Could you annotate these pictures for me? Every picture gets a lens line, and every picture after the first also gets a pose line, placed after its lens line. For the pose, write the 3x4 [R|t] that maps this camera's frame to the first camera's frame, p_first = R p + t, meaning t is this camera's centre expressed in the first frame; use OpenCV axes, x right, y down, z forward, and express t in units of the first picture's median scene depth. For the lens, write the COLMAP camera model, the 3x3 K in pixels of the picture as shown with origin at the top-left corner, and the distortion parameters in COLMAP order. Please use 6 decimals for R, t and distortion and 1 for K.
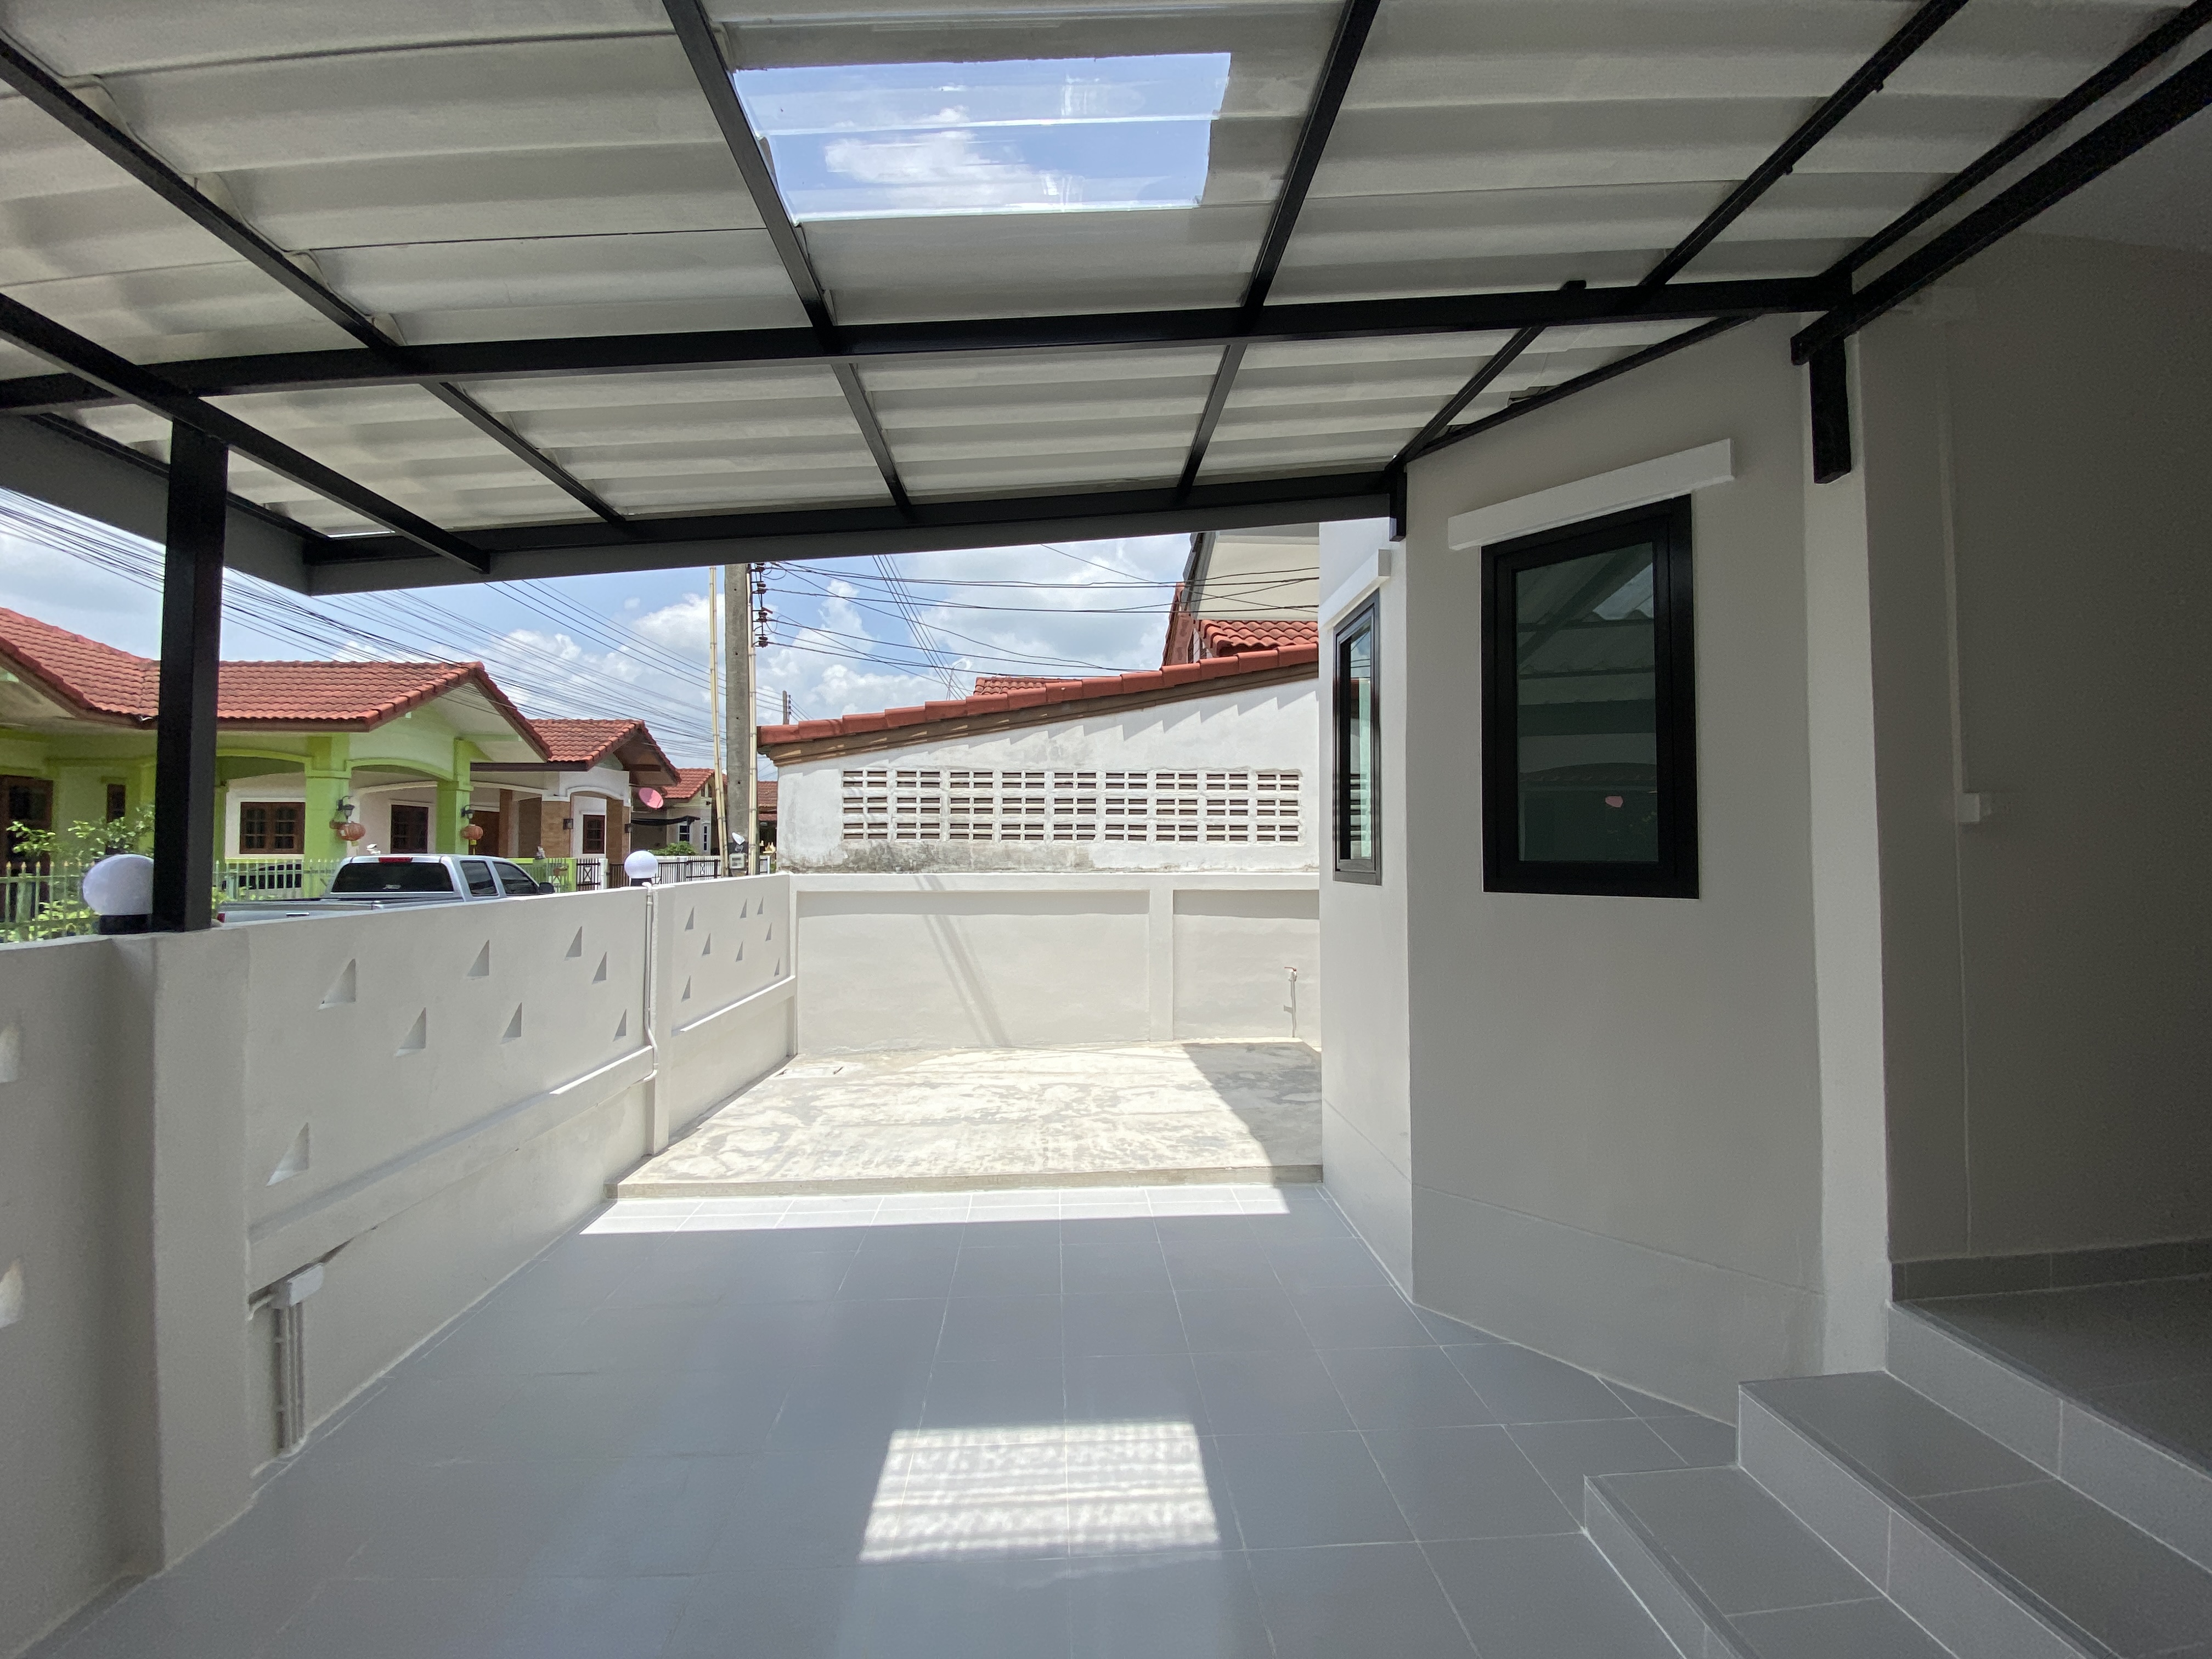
lens RADIAL K [[897.3, 0, 1102.5], [0, 897.3, 830.5], [0, 0, 1]] dist [0.030536, -0.023122]
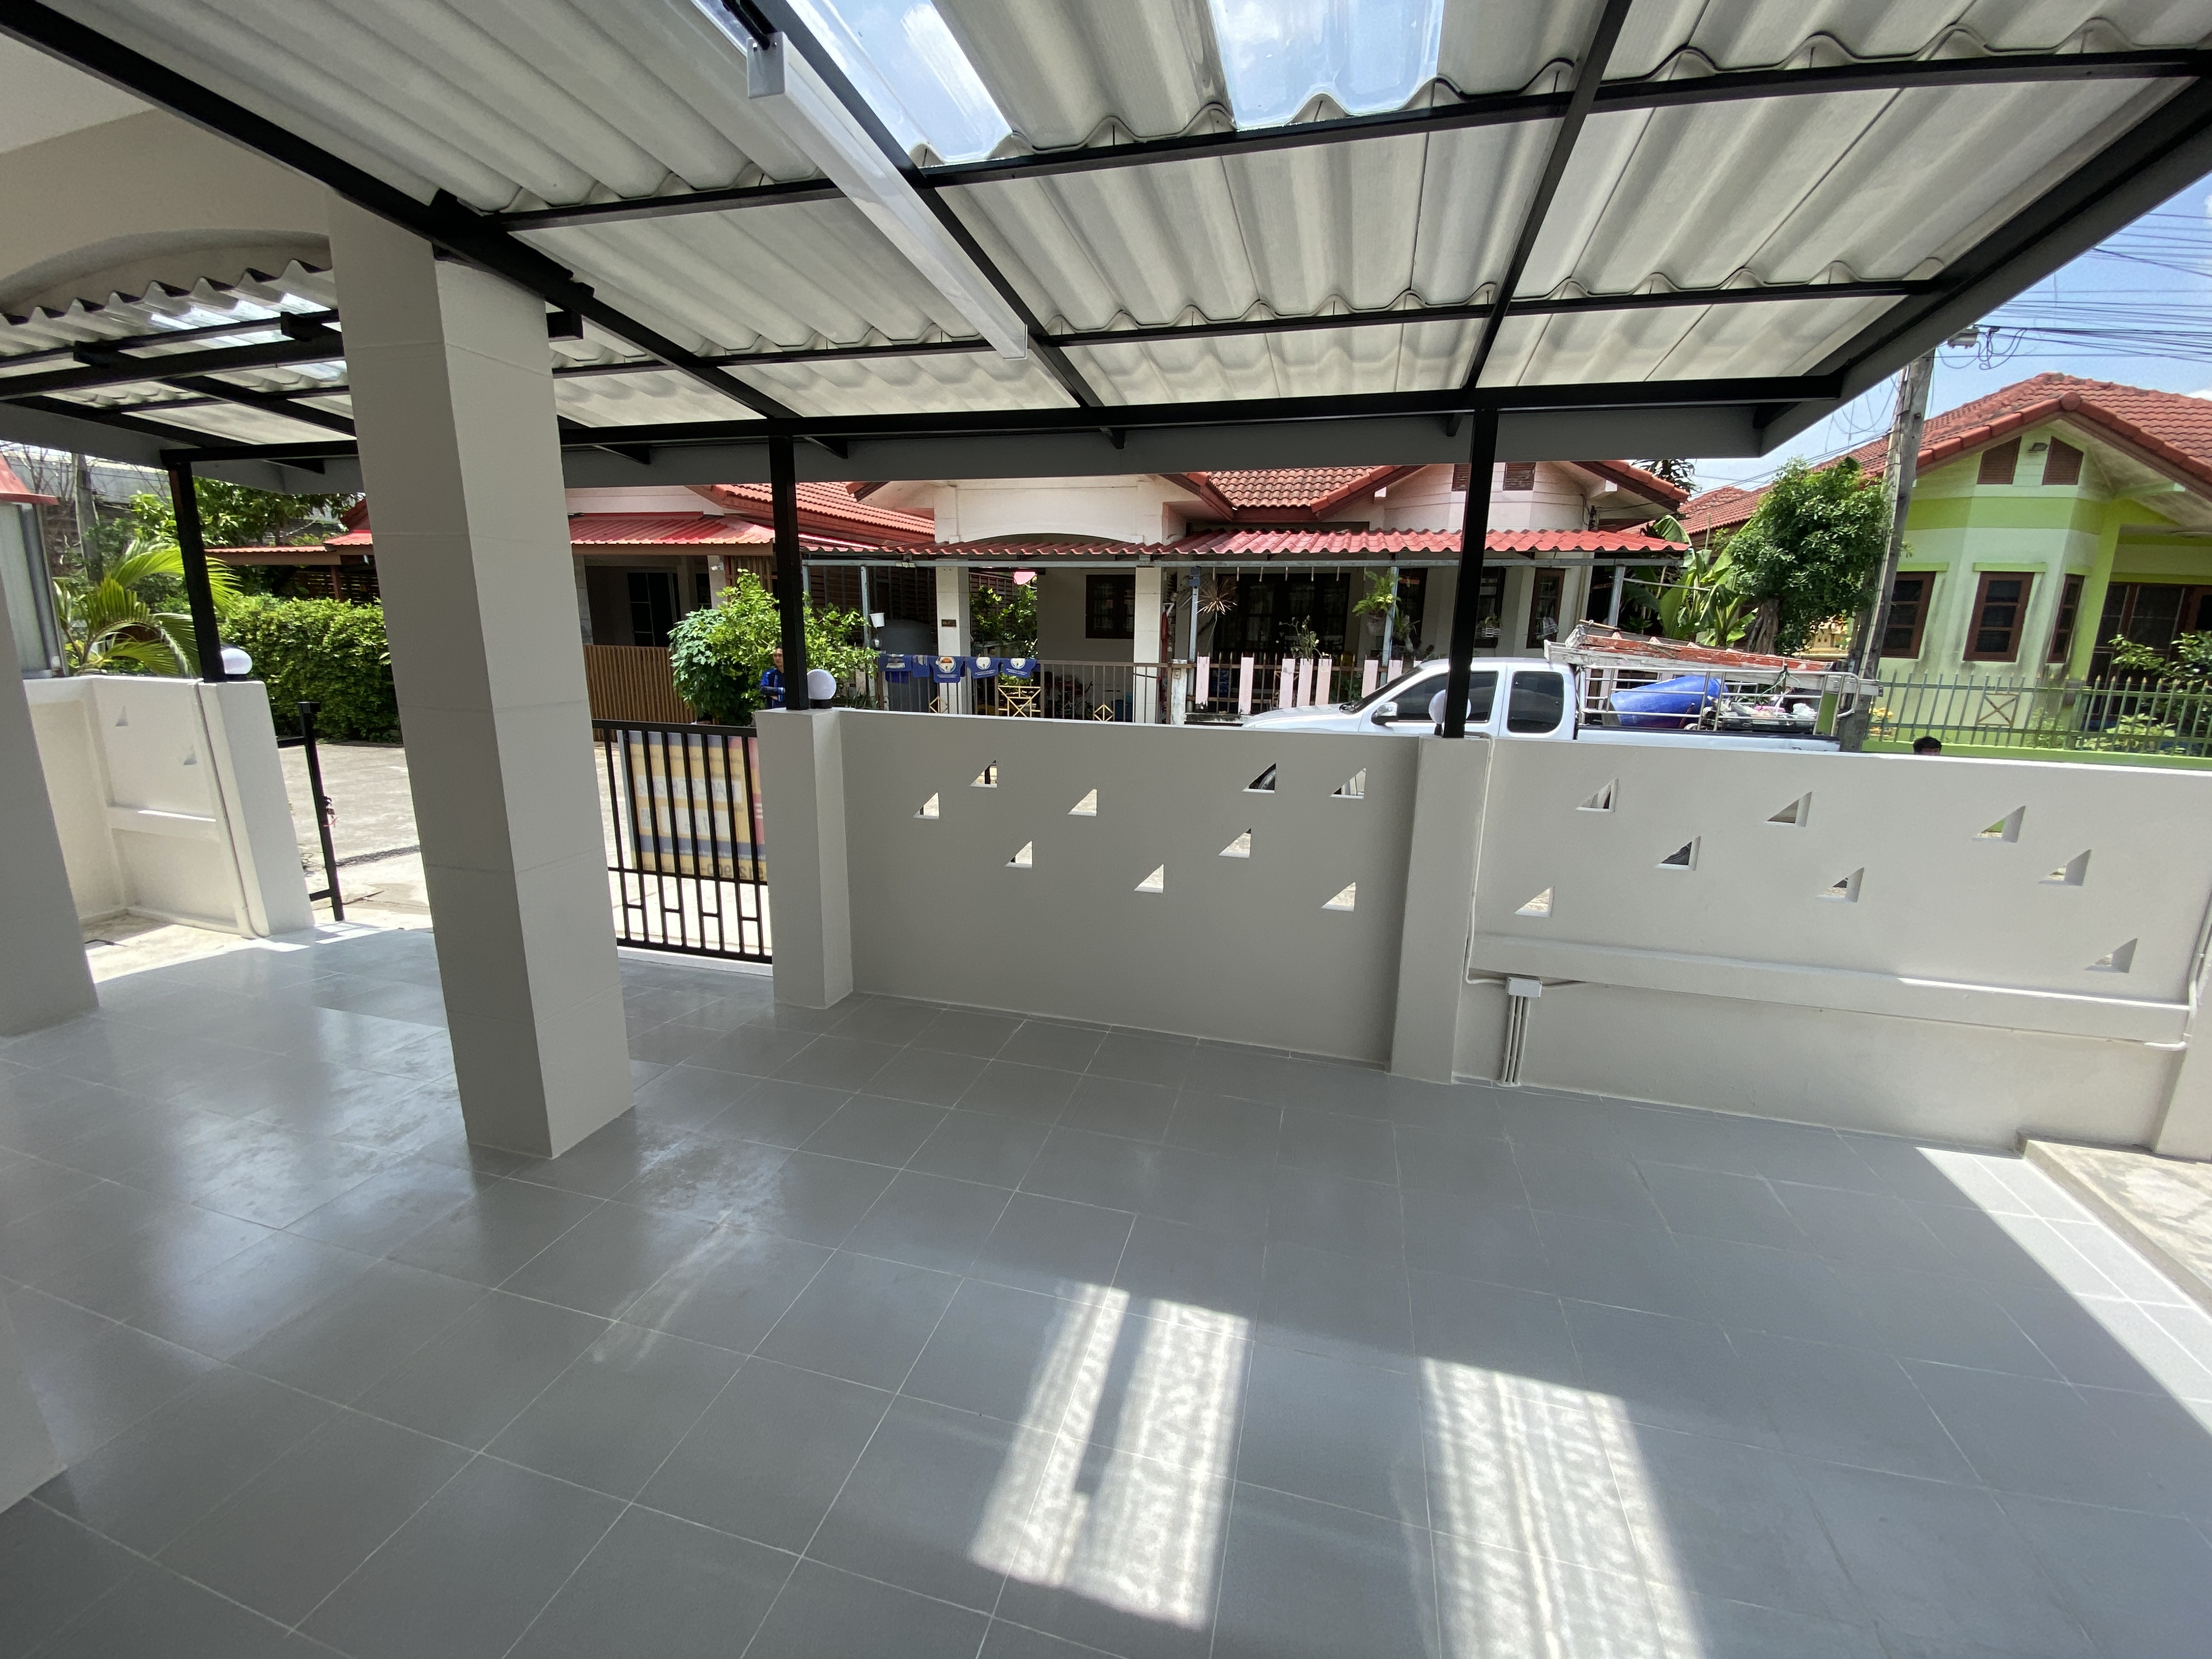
lens RADIAL K [[906.8, 0, 1106.0], [0, 906.8, 829.5], [0, 0, 1]] dist [0.031363, -0.027353]
pose [[-0.308915, 0.209557, -0.927716, 0.220556], [0.000830, 0.975484, 0.220070, -0.026383], [0.951089, 0.067213, -0.301515, 0.261187]]
